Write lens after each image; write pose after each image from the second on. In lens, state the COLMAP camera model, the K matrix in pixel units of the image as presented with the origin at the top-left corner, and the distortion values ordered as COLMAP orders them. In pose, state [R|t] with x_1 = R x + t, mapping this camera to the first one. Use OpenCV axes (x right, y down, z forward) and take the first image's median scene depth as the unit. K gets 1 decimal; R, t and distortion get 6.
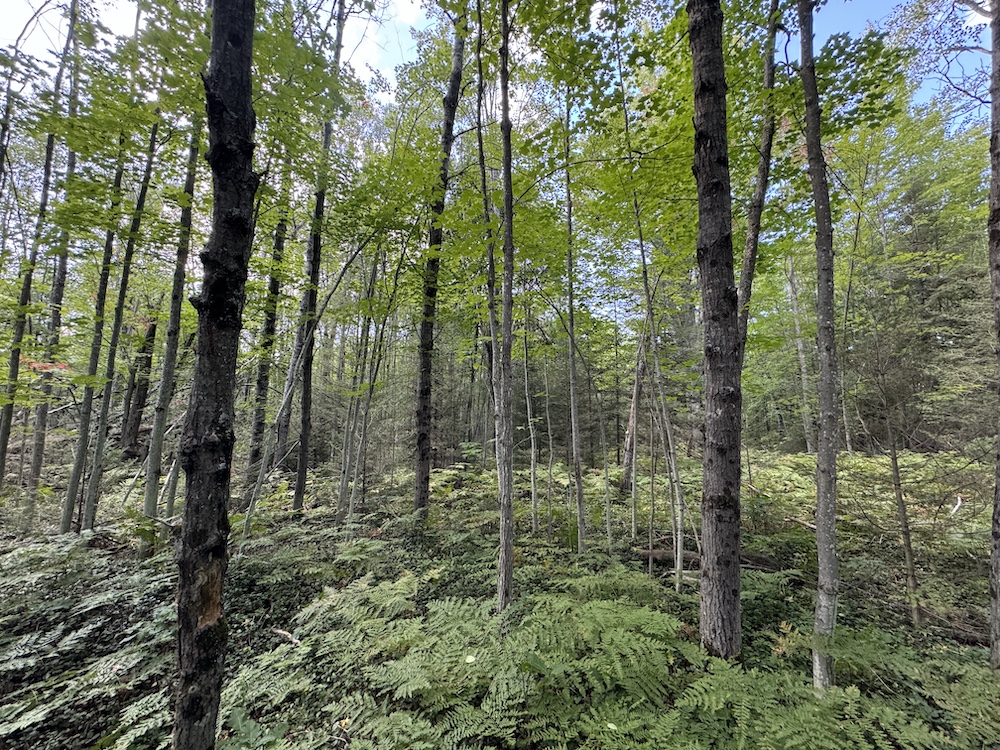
lens RADIAL K [[399.8, 0, 499.7], [0, 399.8, 374.7], [0, 0, 1]] dist [-0.001943, -0.000405]
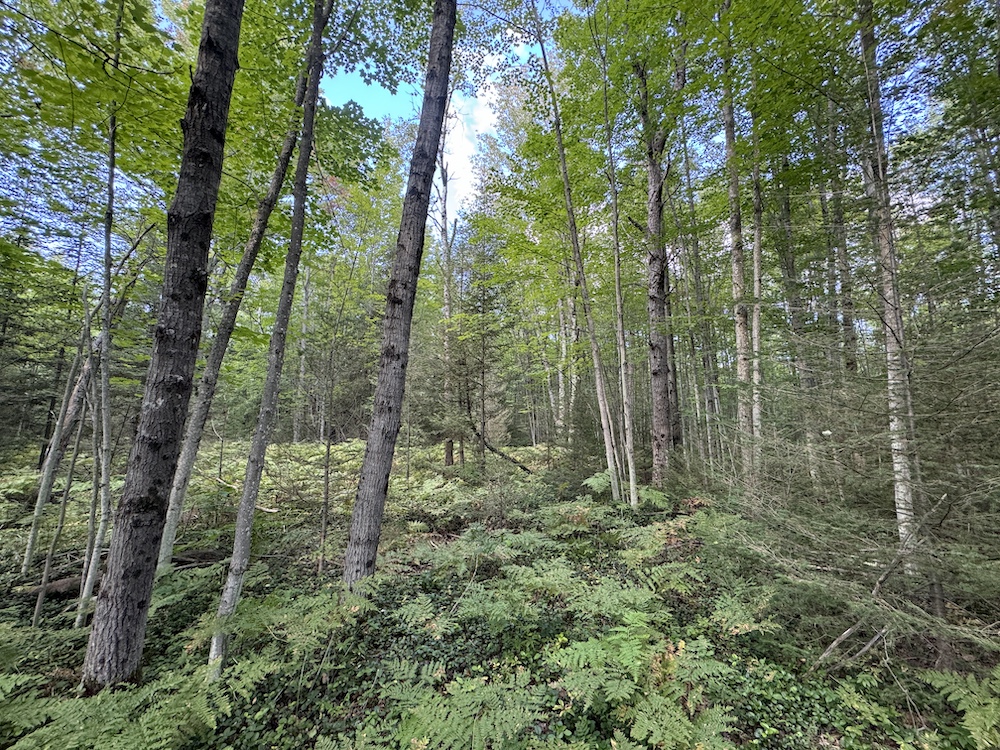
lens RADIAL K [[399.8, 0, 499.0], [0, 399.8, 375.7], [0, 0, 1]] dist [-0.001943, -0.000405]
pose [[0.442593, 0.116265, 0.889153, 0.089833], [-0.136430, 0.988747, -0.061378, -0.012502], [-0.886283, -0.094142, 0.453475, -0.059213]]
